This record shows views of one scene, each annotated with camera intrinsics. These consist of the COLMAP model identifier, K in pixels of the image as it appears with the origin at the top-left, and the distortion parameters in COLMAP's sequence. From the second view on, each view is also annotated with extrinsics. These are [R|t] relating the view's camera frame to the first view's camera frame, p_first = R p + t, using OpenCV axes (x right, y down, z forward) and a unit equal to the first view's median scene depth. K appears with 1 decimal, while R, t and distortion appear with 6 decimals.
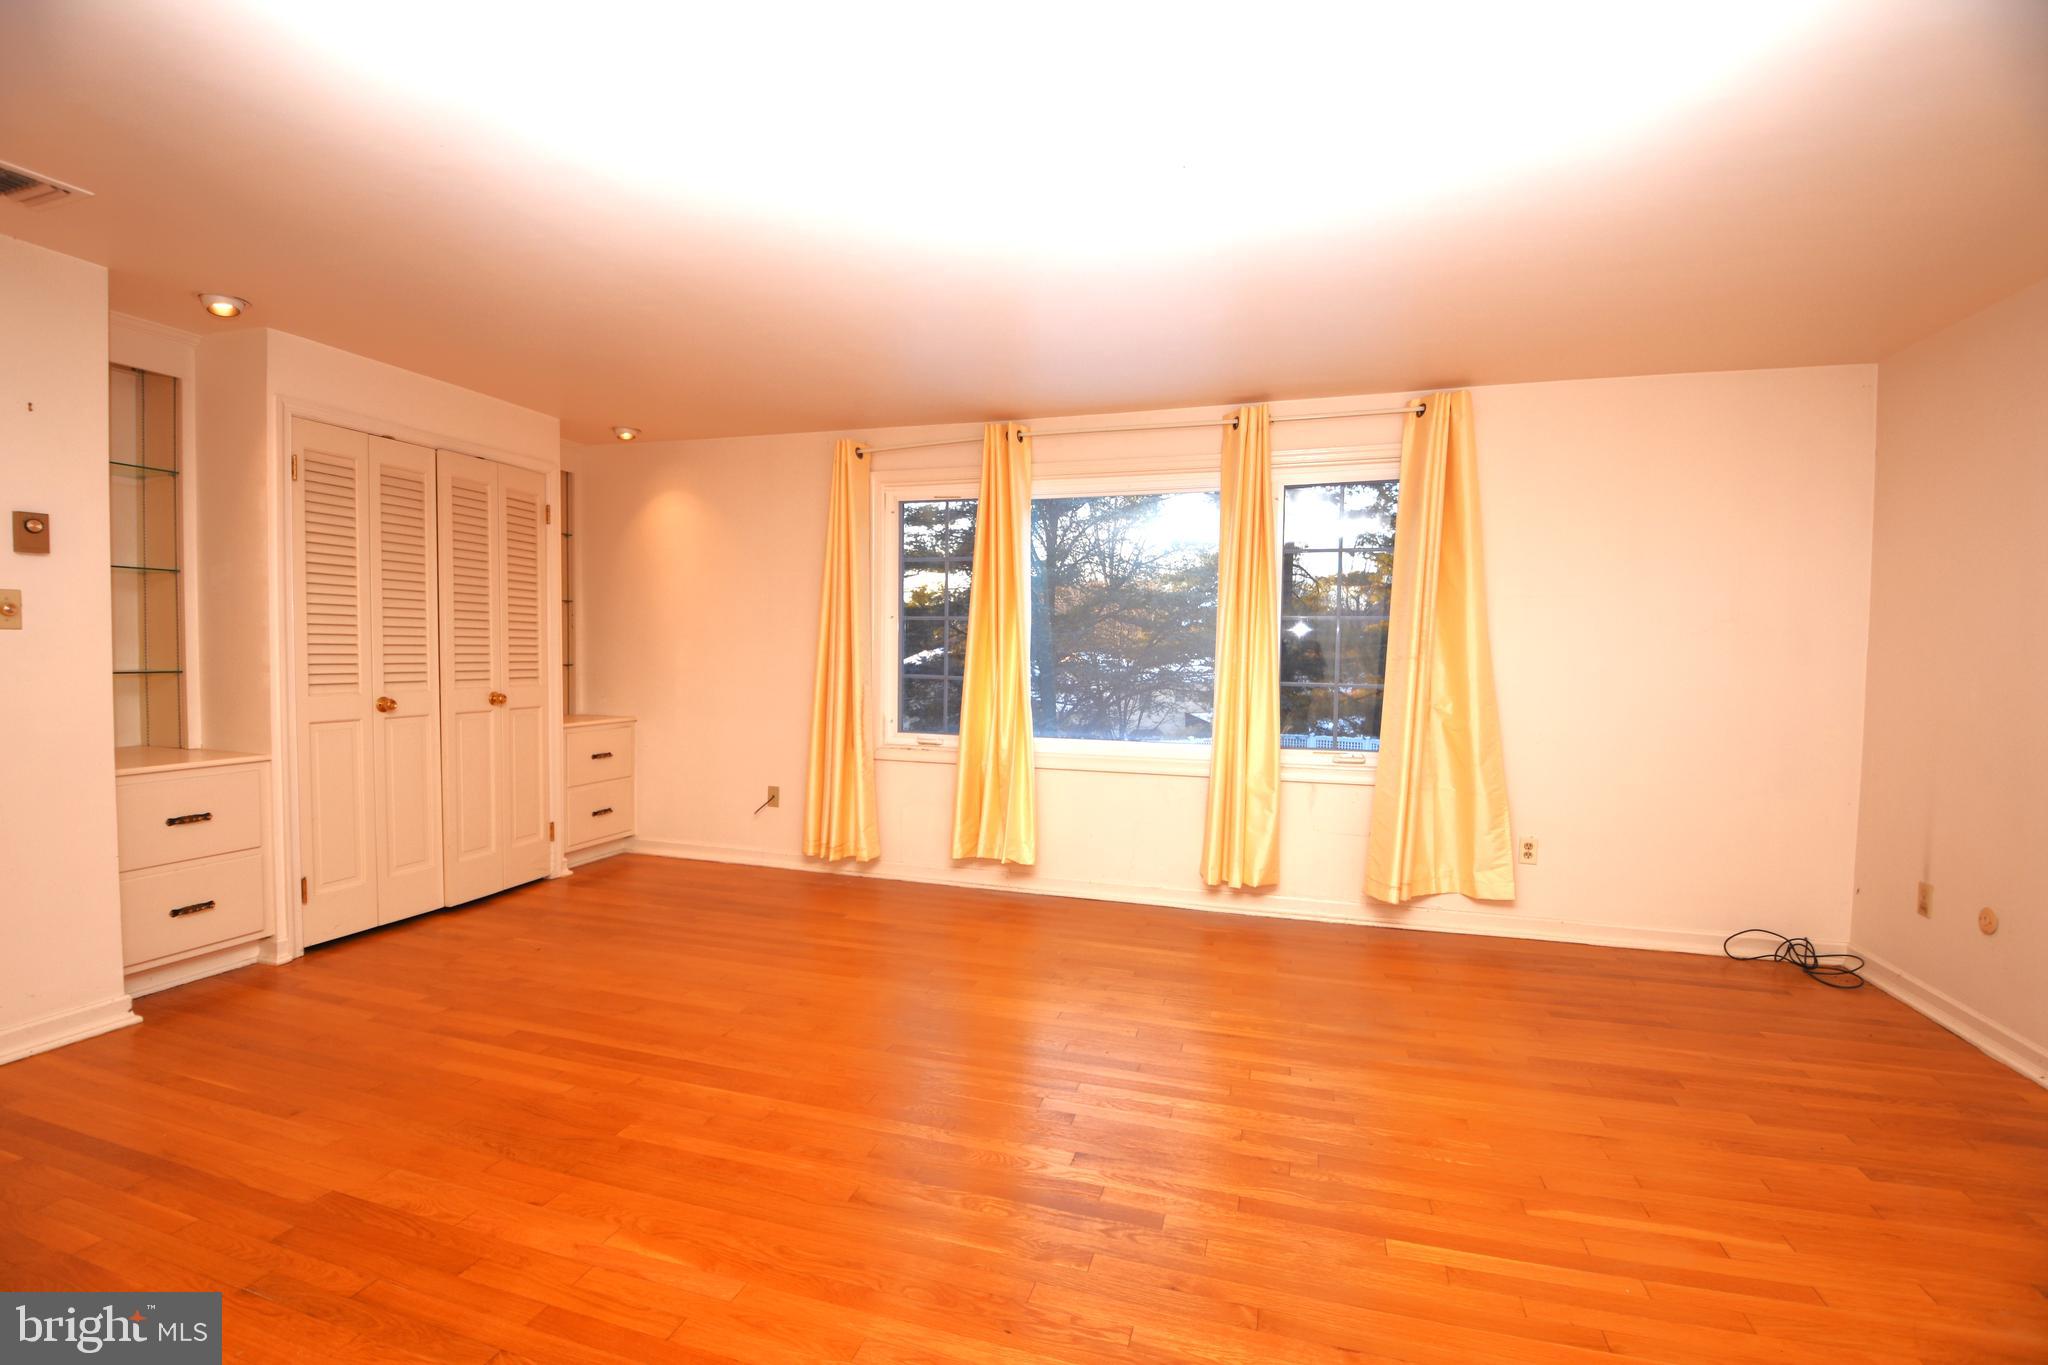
lens RADIAL K [[885.7, 0, 1019.0], [0, 885.7, 691.7], [0, 0, 1]] dist [-0.001097, -0.016335]
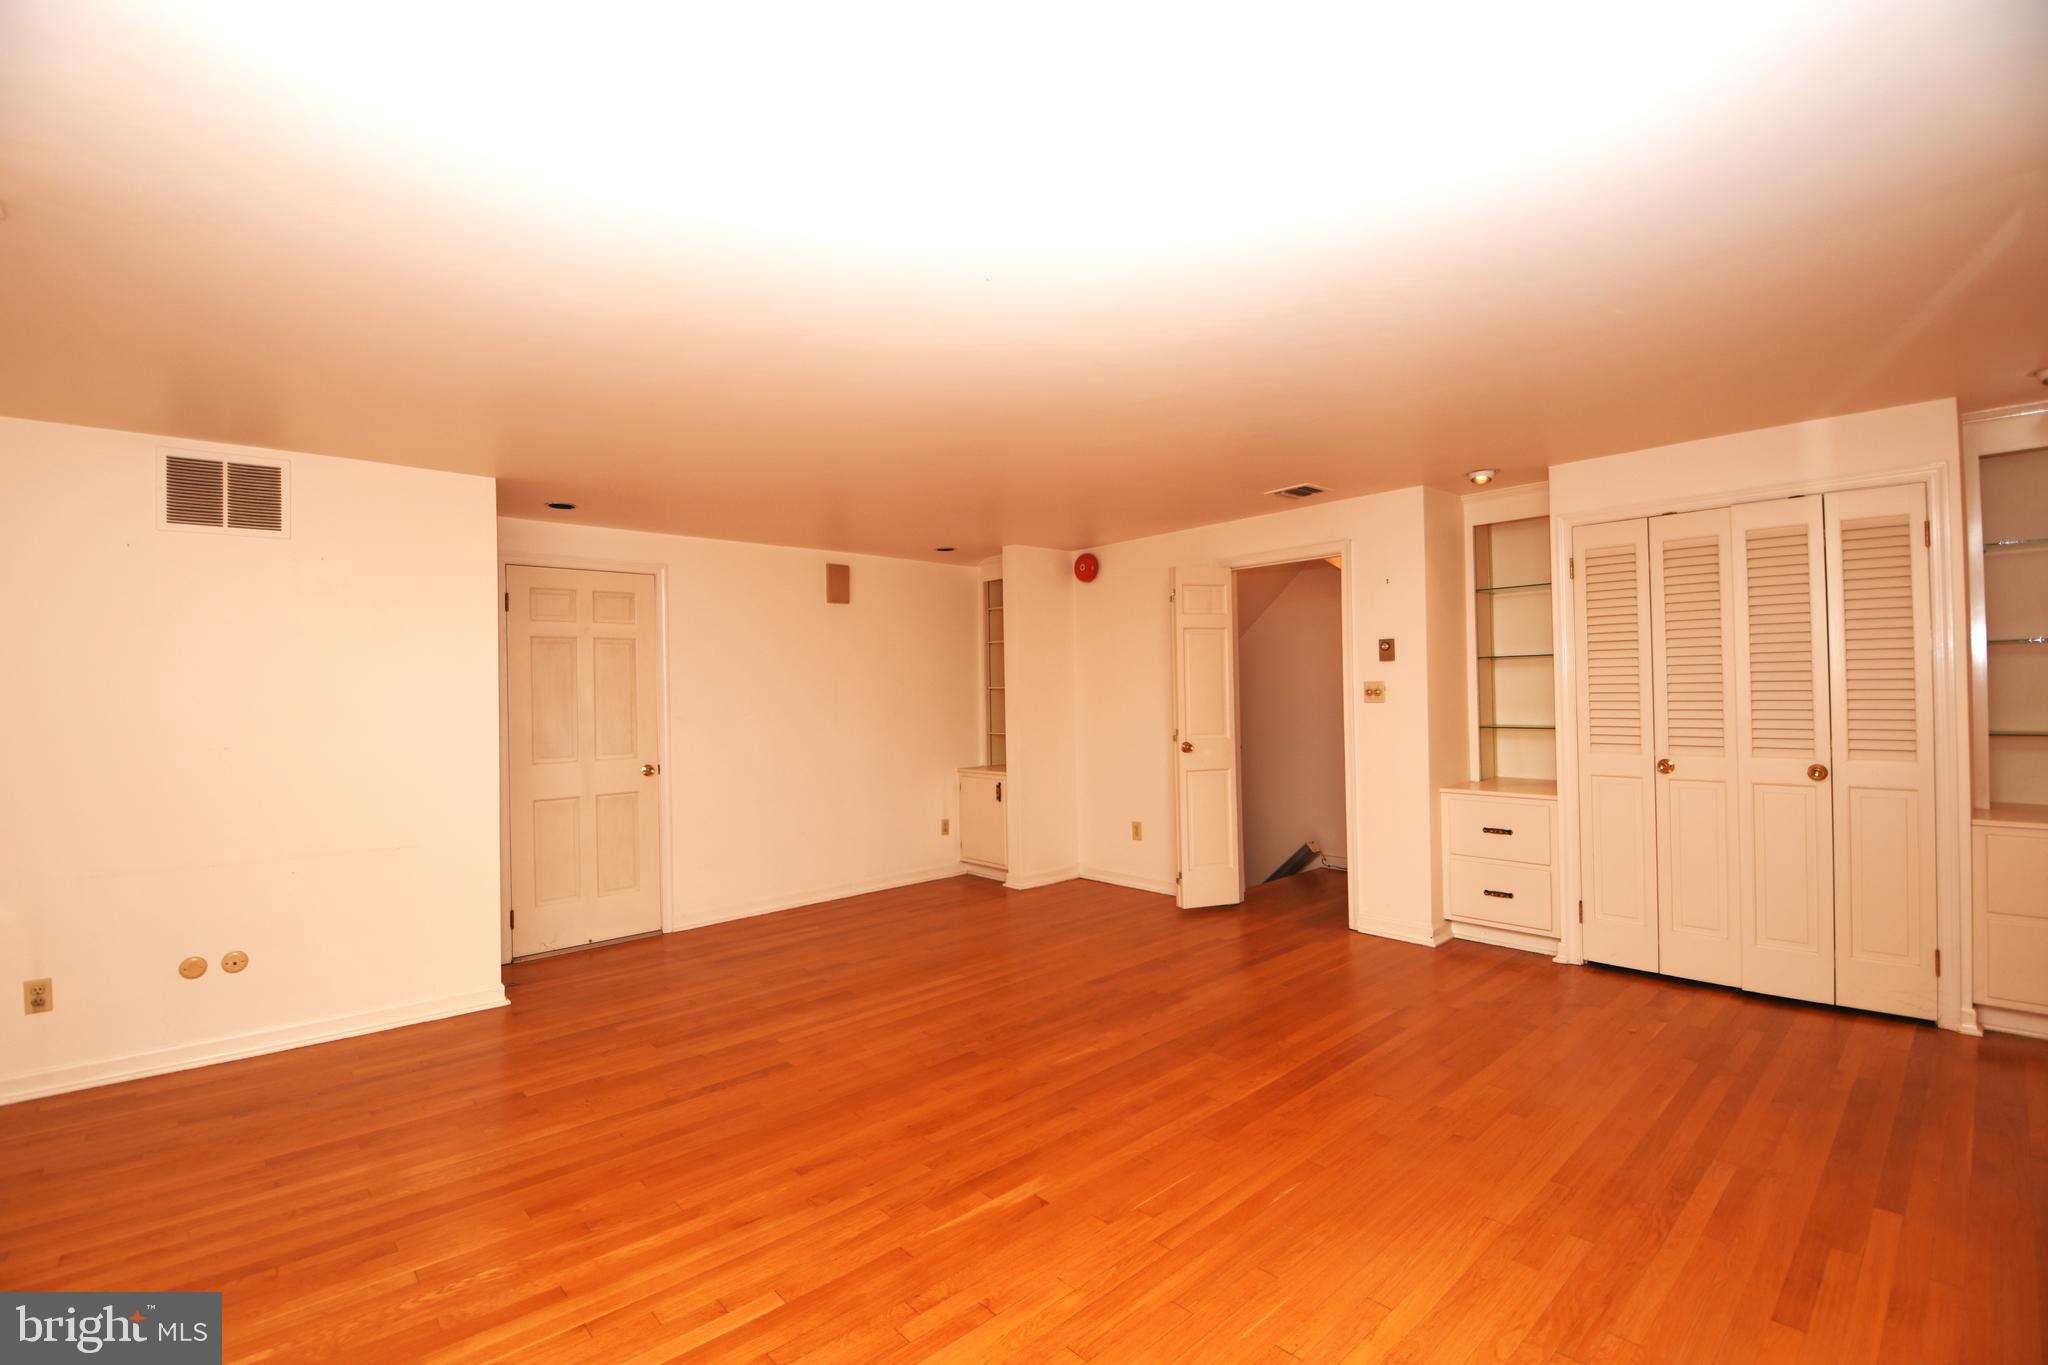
lens RADIAL K [[885.7, 0, 1019.0], [0, 885.7, 691.7], [0, 0, 1]] dist [-0.001097, -0.016335]
pose [[-0.511227, -0.005597, -0.859427, 0.641708], [-0.028722, 0.999531, 0.010576, -0.069537], [0.858965, 0.030092, -0.511149, 0.955479]]
